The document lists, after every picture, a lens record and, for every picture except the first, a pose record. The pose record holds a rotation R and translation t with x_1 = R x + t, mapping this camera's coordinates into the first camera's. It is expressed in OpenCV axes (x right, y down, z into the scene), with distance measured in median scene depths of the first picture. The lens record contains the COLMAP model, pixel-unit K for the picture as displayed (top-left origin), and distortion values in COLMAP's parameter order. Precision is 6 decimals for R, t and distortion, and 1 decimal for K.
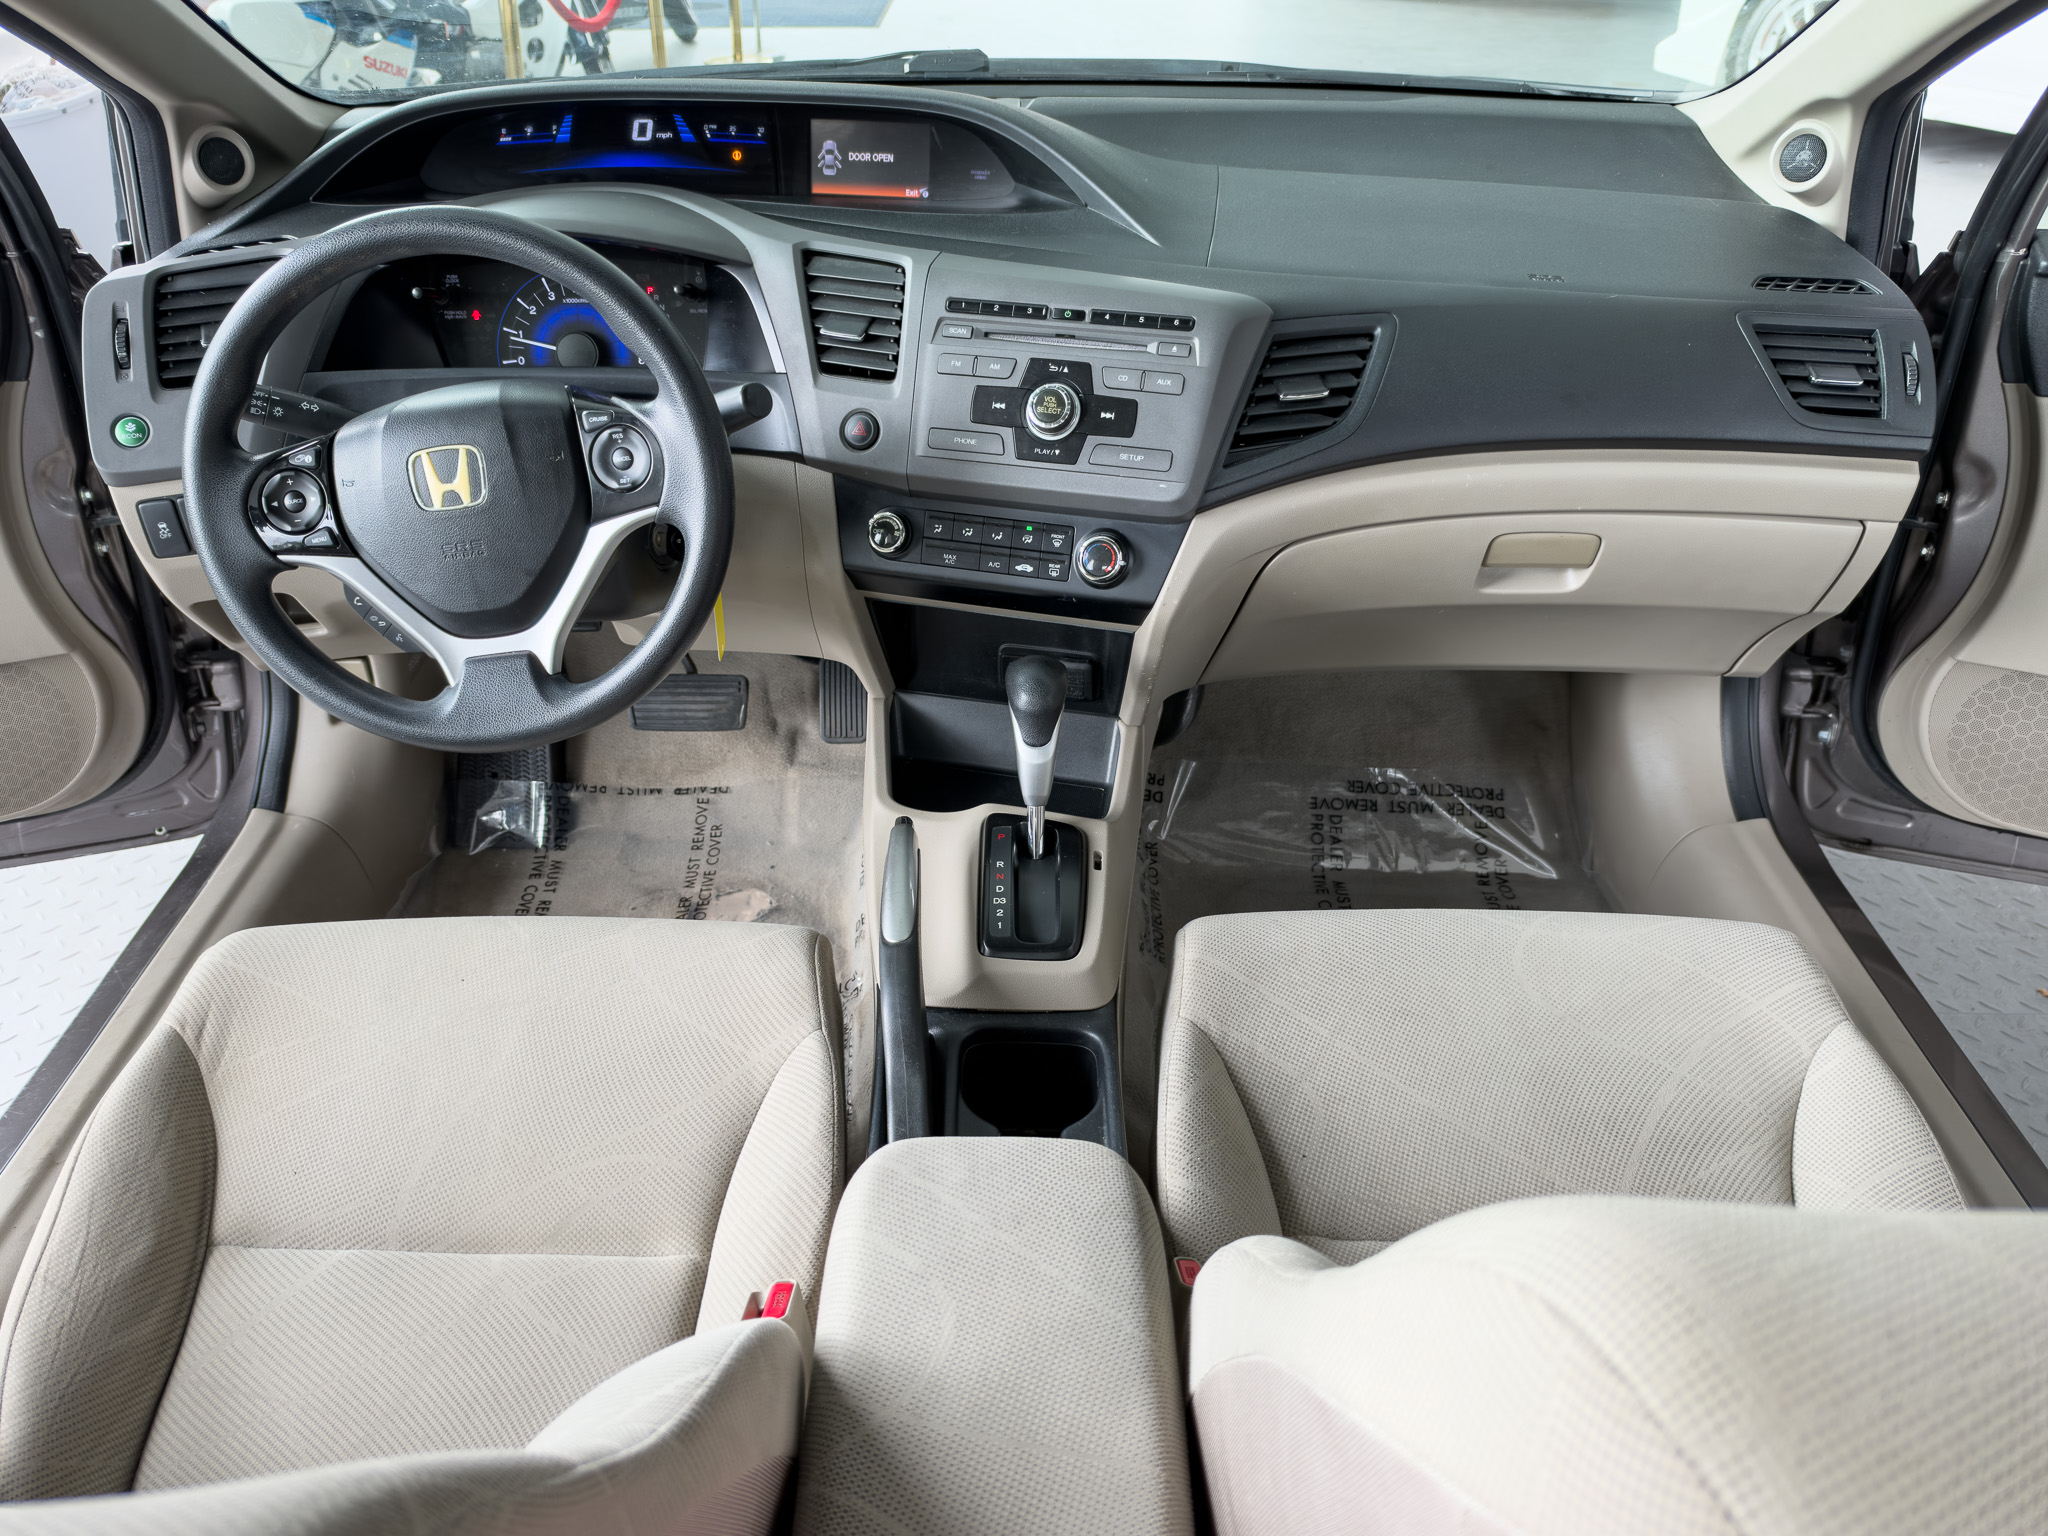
lens RADIAL K [[1394.5, 0, 1013.5], [0, 1394.5, 796.6], [0, 0, 1]] dist [0.169352, -0.216037]
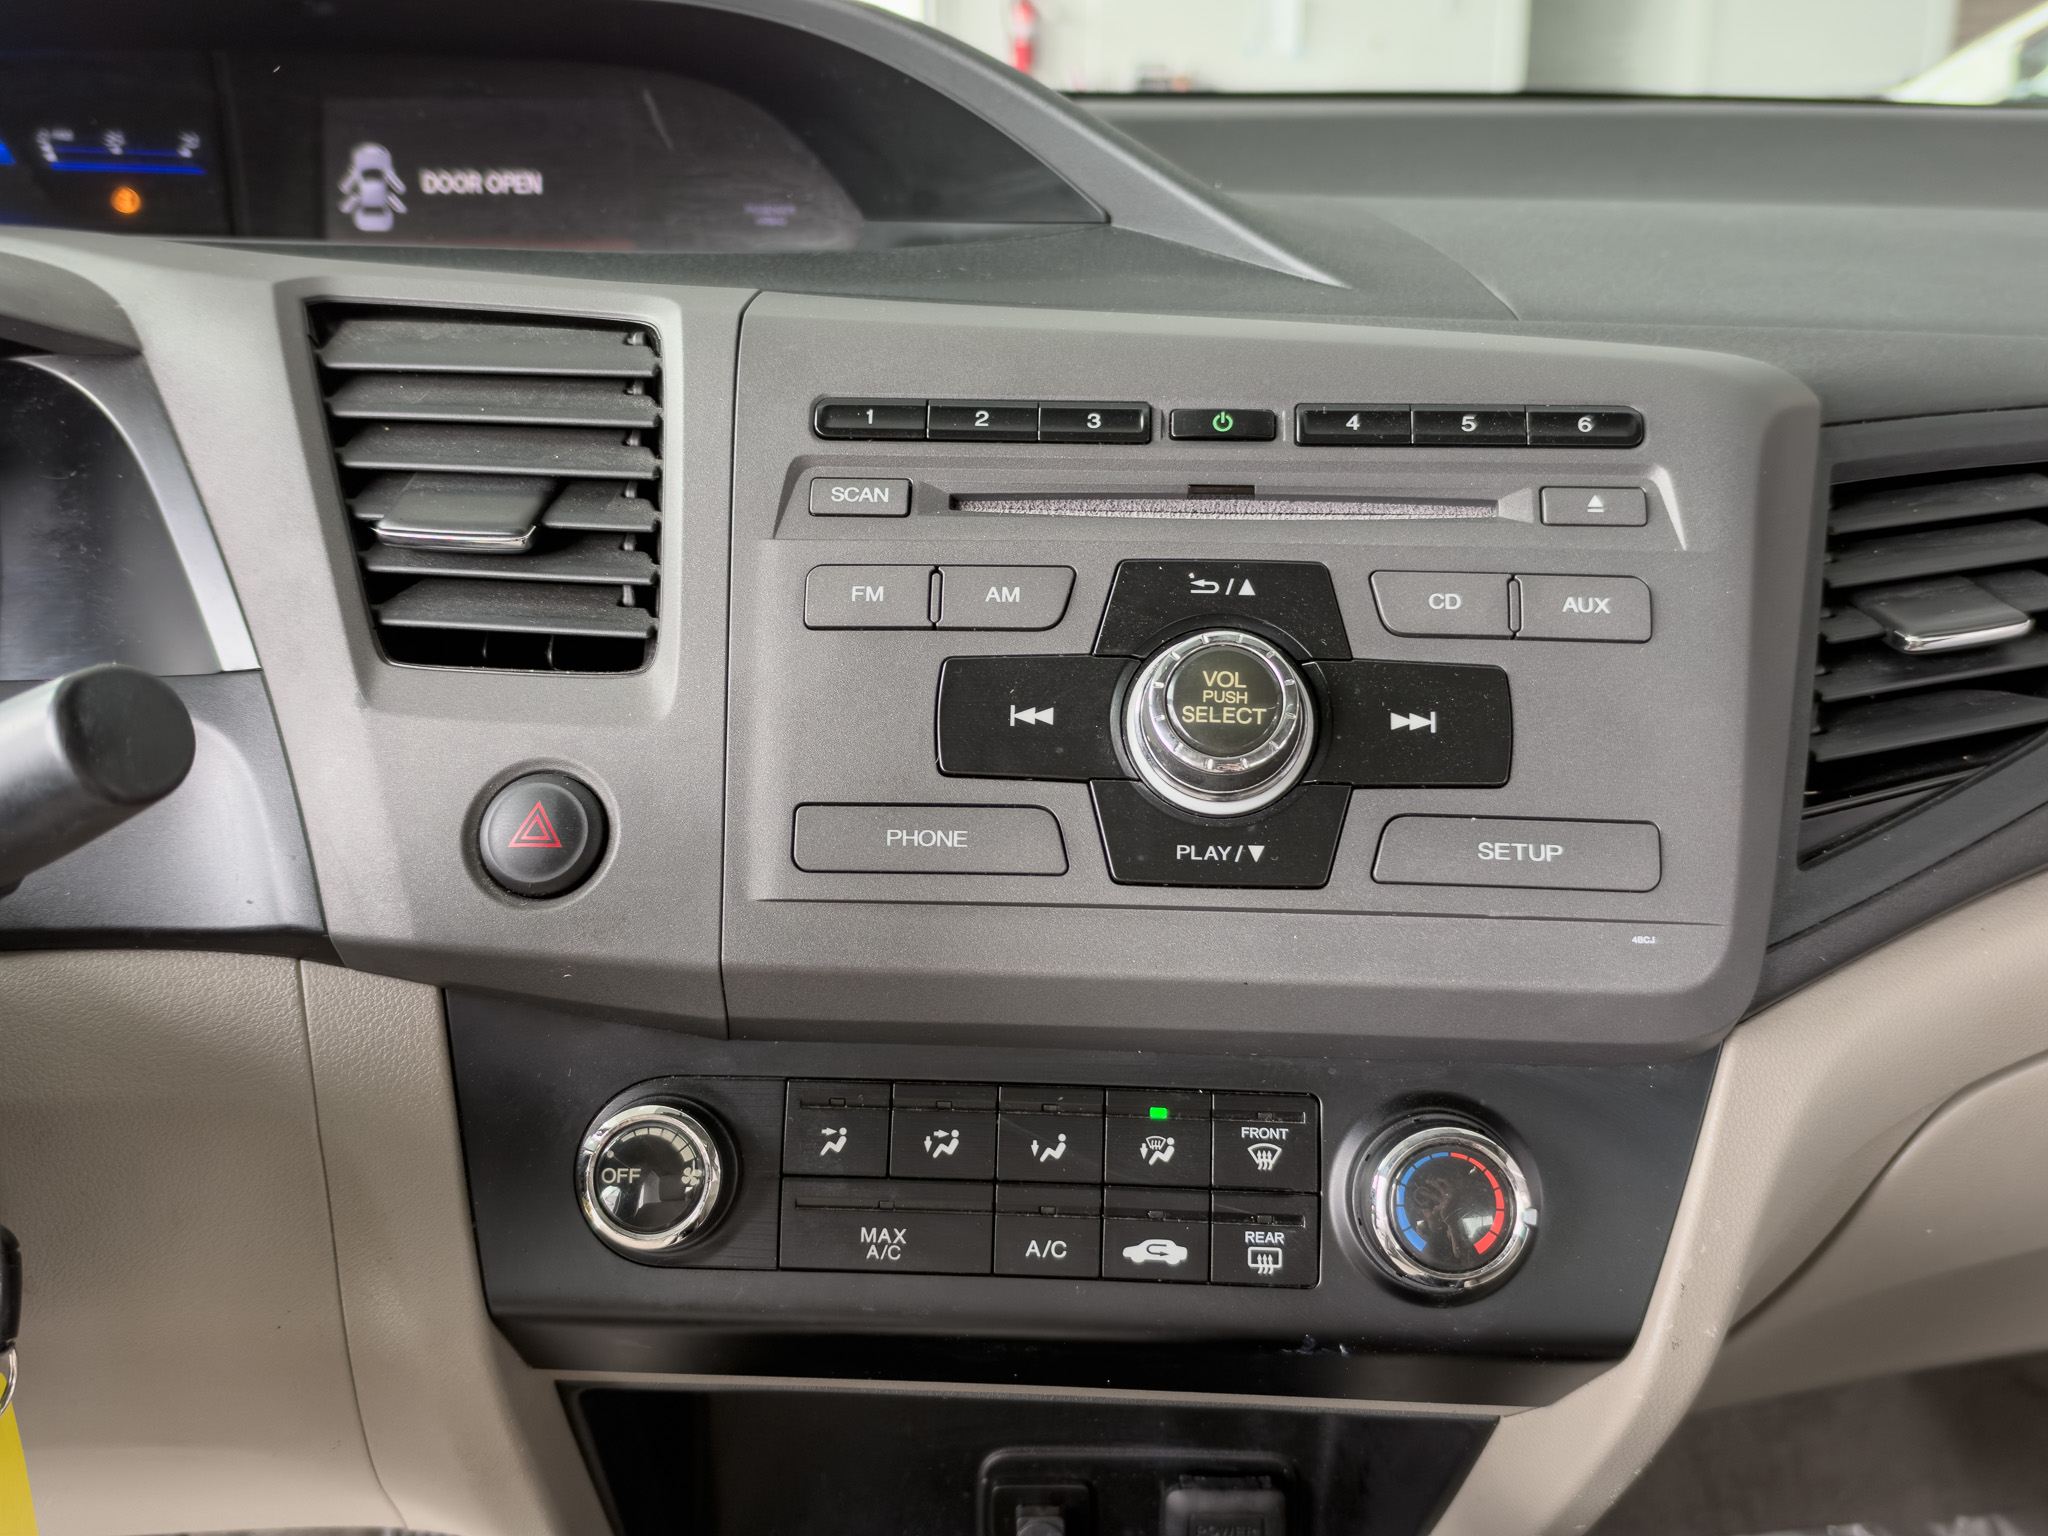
lens RADIAL K [[2107.8, 0, 1032.5], [0, 2107.8, 819.3], [0, 0, 1]] dist [0.225821, -0.477938]
pose [[0.981051, -0.067996, 0.181429, -0.088745], [0.112197, 0.962792, -0.245854, -0.145030], [-0.157961, 0.261551, 0.952176, 0.574039]]
